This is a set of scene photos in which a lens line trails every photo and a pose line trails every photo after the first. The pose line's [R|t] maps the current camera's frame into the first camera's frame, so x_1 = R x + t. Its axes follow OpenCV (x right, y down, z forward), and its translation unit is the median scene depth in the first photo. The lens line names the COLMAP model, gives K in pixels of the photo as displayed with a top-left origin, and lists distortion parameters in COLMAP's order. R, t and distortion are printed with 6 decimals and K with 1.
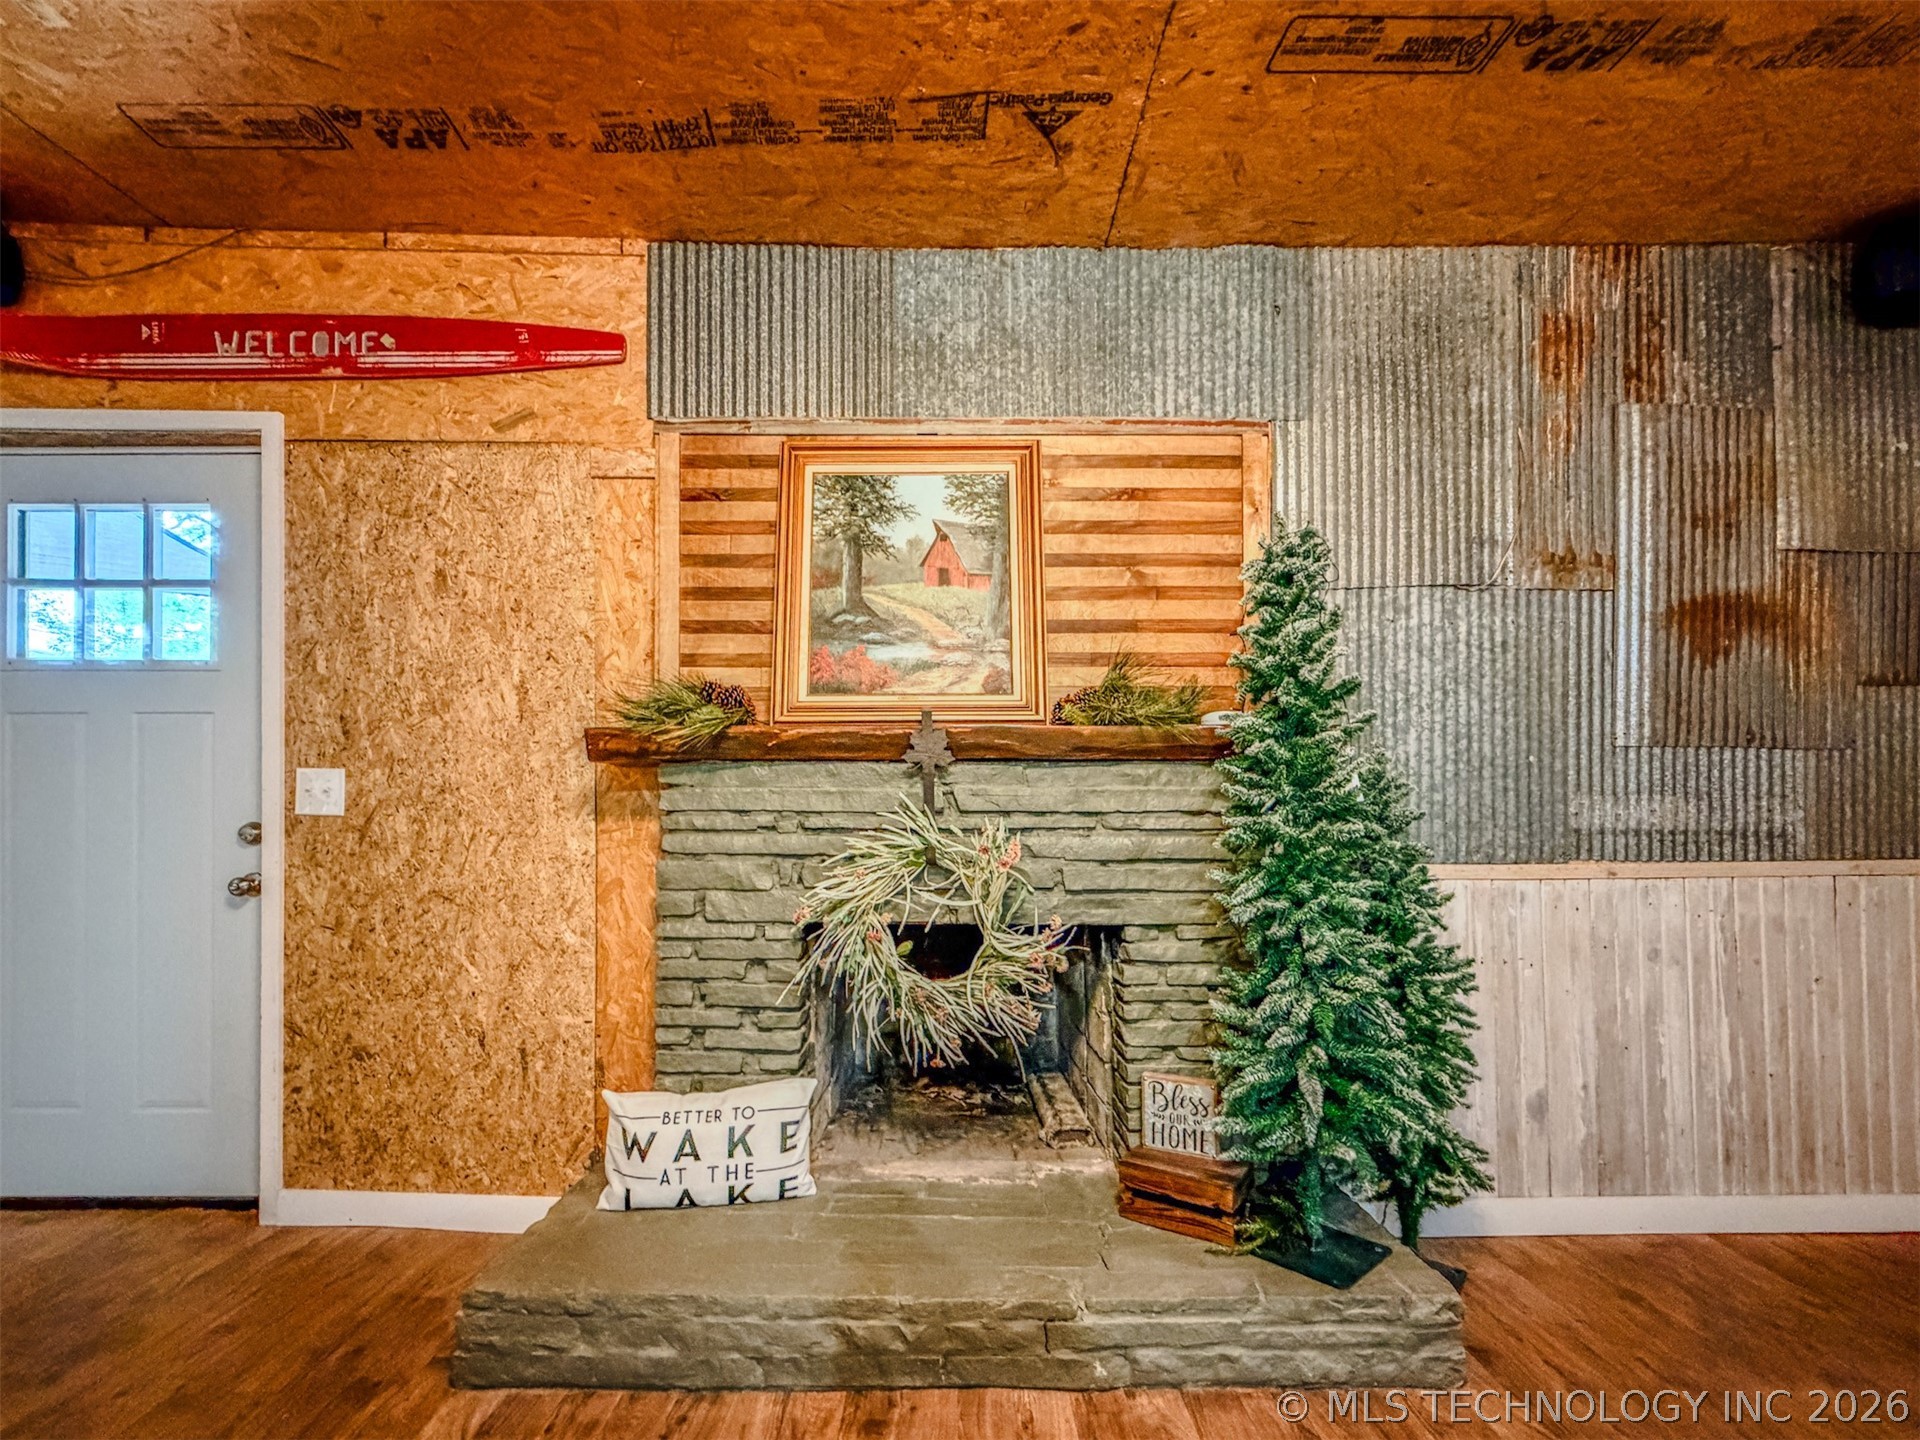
lens RADIAL K [[783.7, 0, 957.0], [0, 783.7, 807.0], [0, 0, 1]] dist [-0.001286, 0.000769]
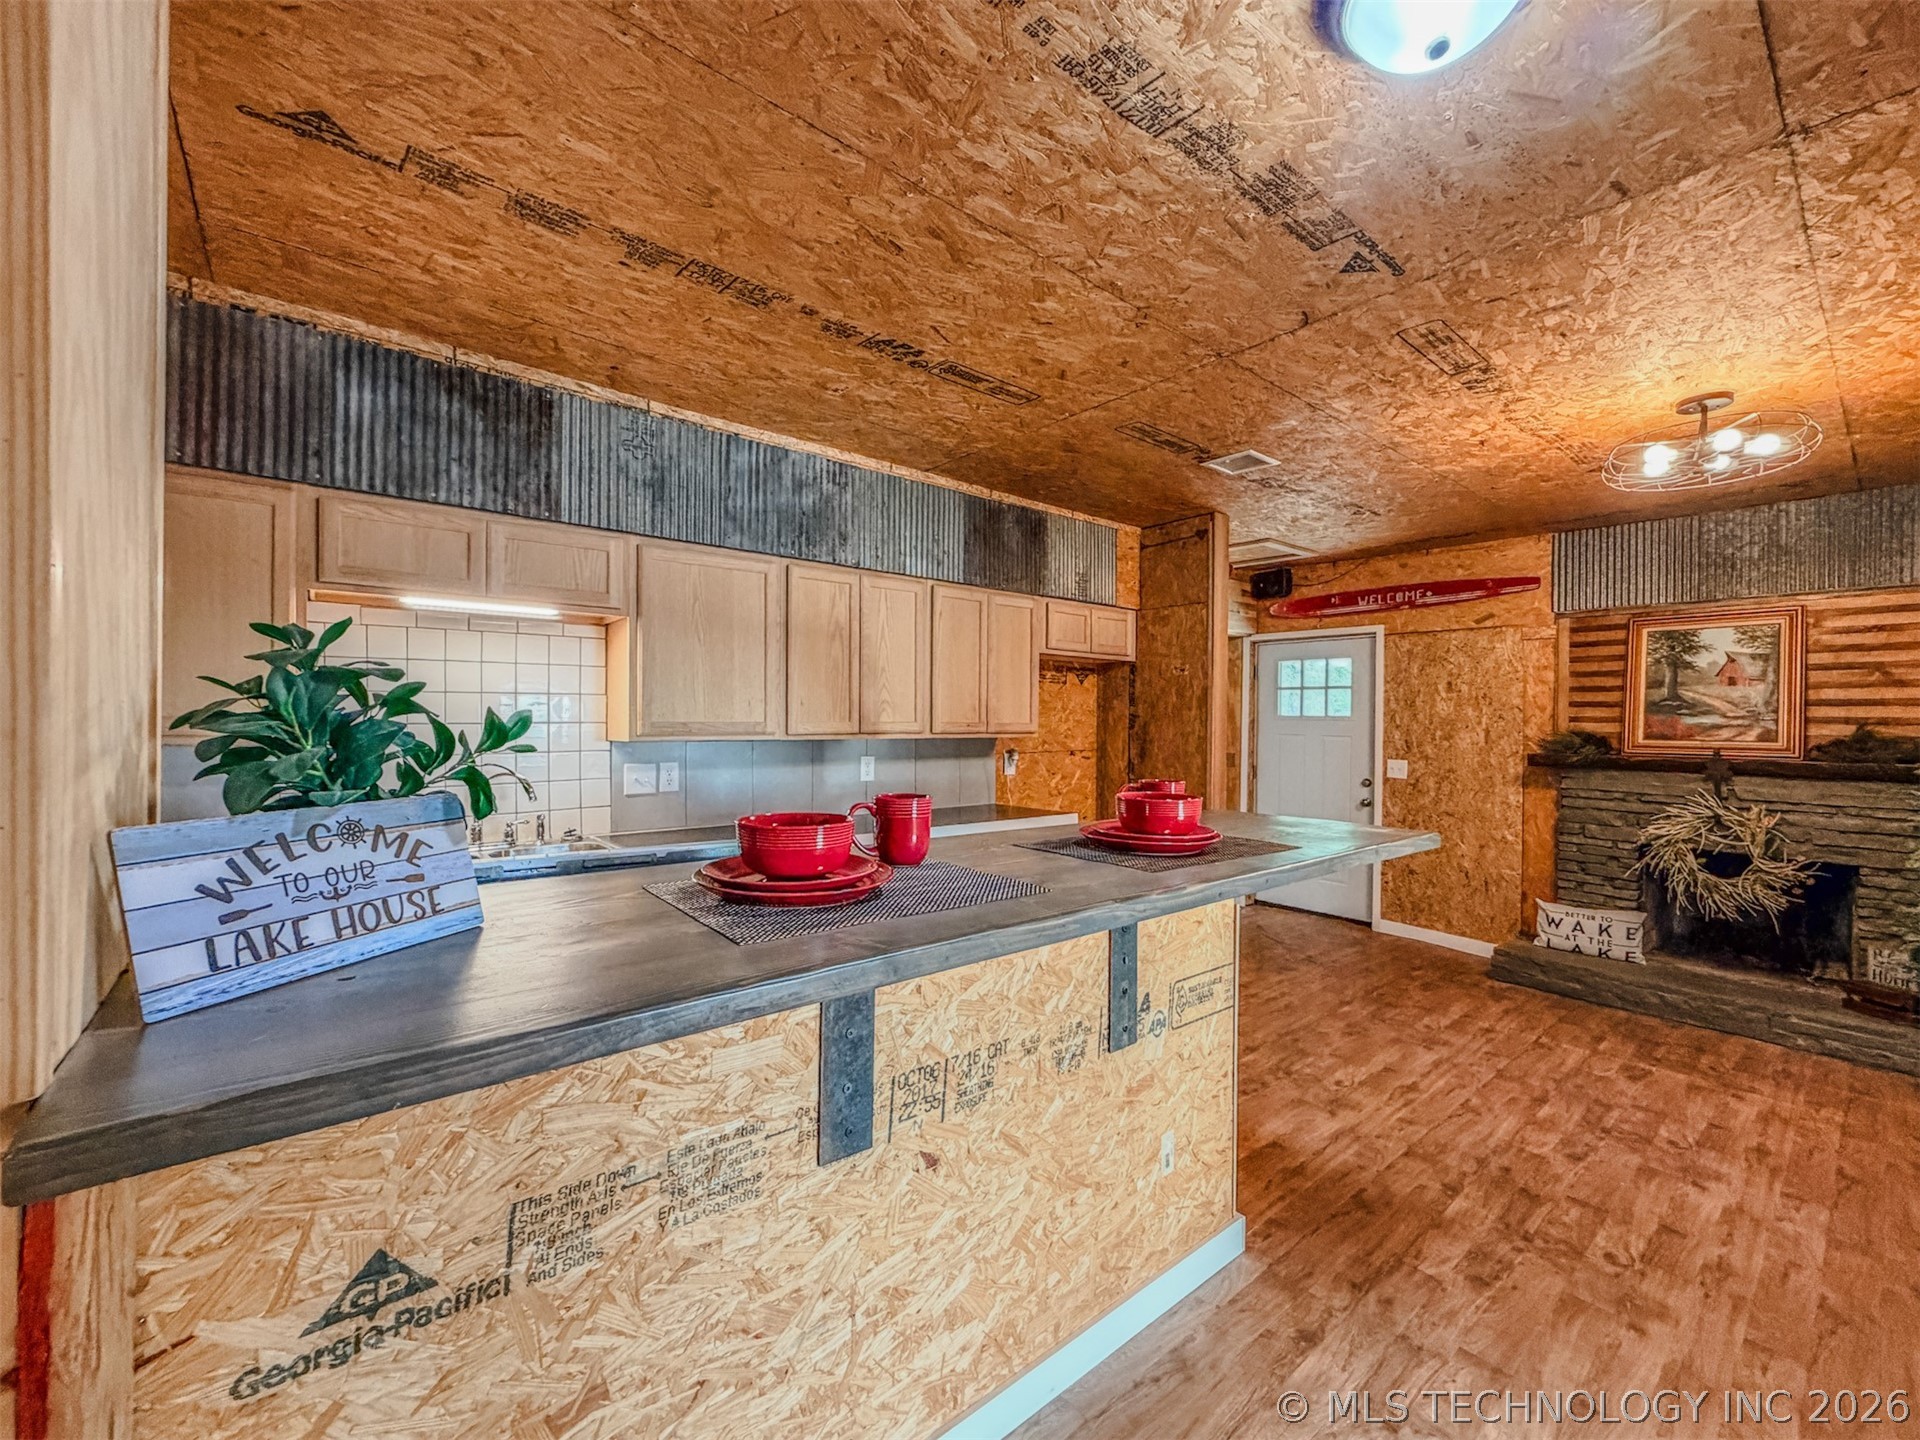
lens RADIAL K [[783.7, 0, 960.8], [0, 783.7, 718.9], [0, 0, 1]] dist [-0.001286, 0.000769]
pose [[0.628360, 0.007080, -0.777890, 0.297434], [-0.008776, 0.999959, 0.002012, -0.178928], [0.777873, 0.005562, 0.628397, -1.764894]]
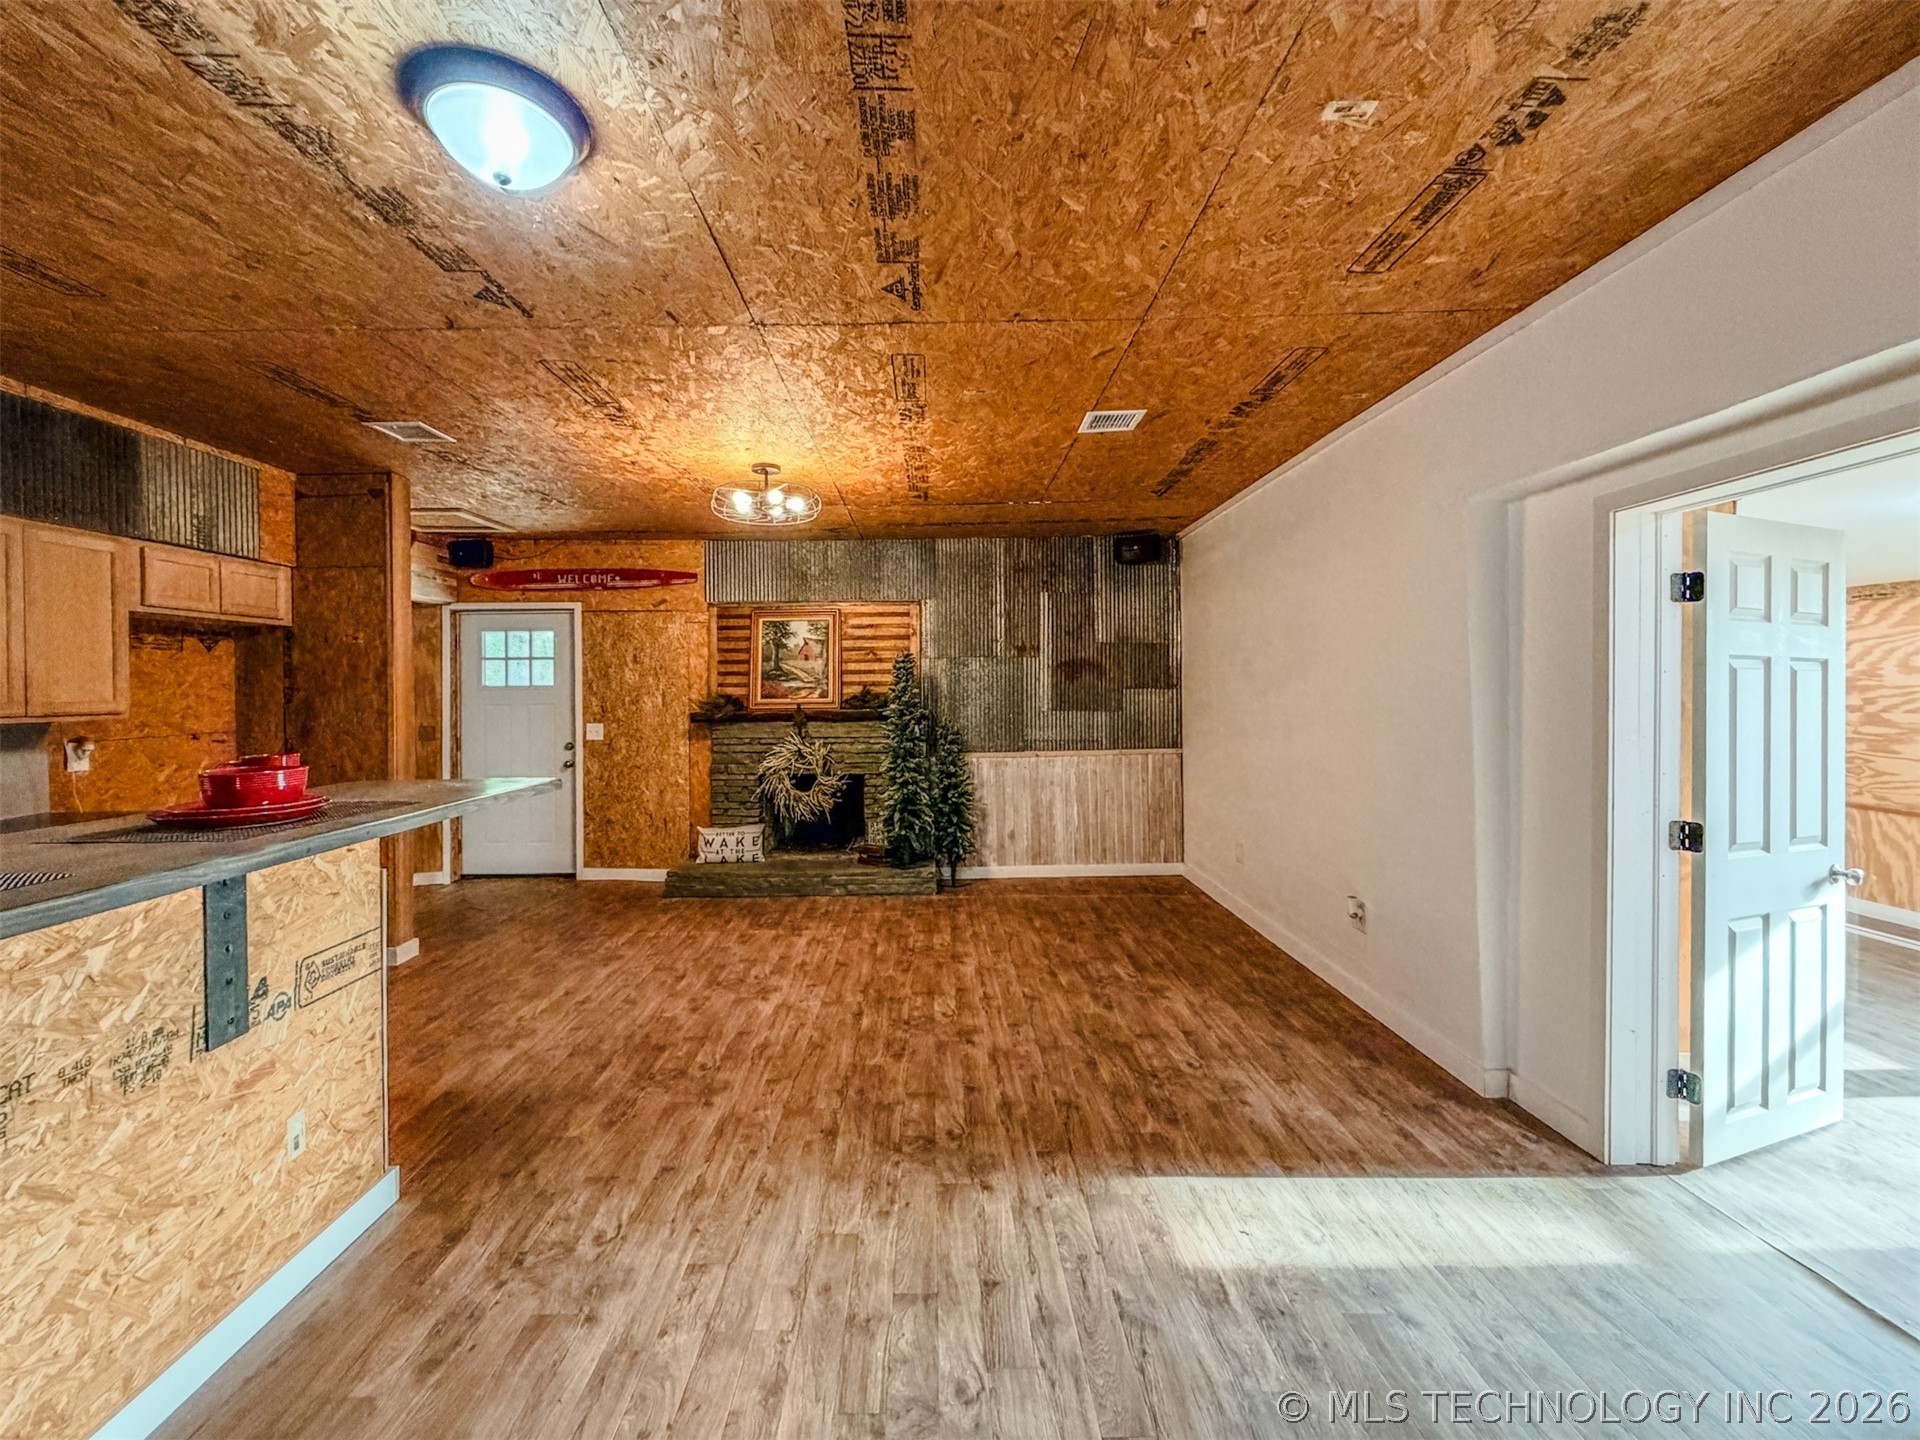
lens RADIAL K [[783.7, 0, 950.1], [0, 783.7, 685.0], [0, 0, 1]] dist [-0.001286, 0.000769]
pose [[0.999889, -0.011620, -0.009328, 0.539178], [0.011617, 0.999932, -0.000440, -0.177893], [0.009333, 0.000332, 0.999956, -1.910054]]
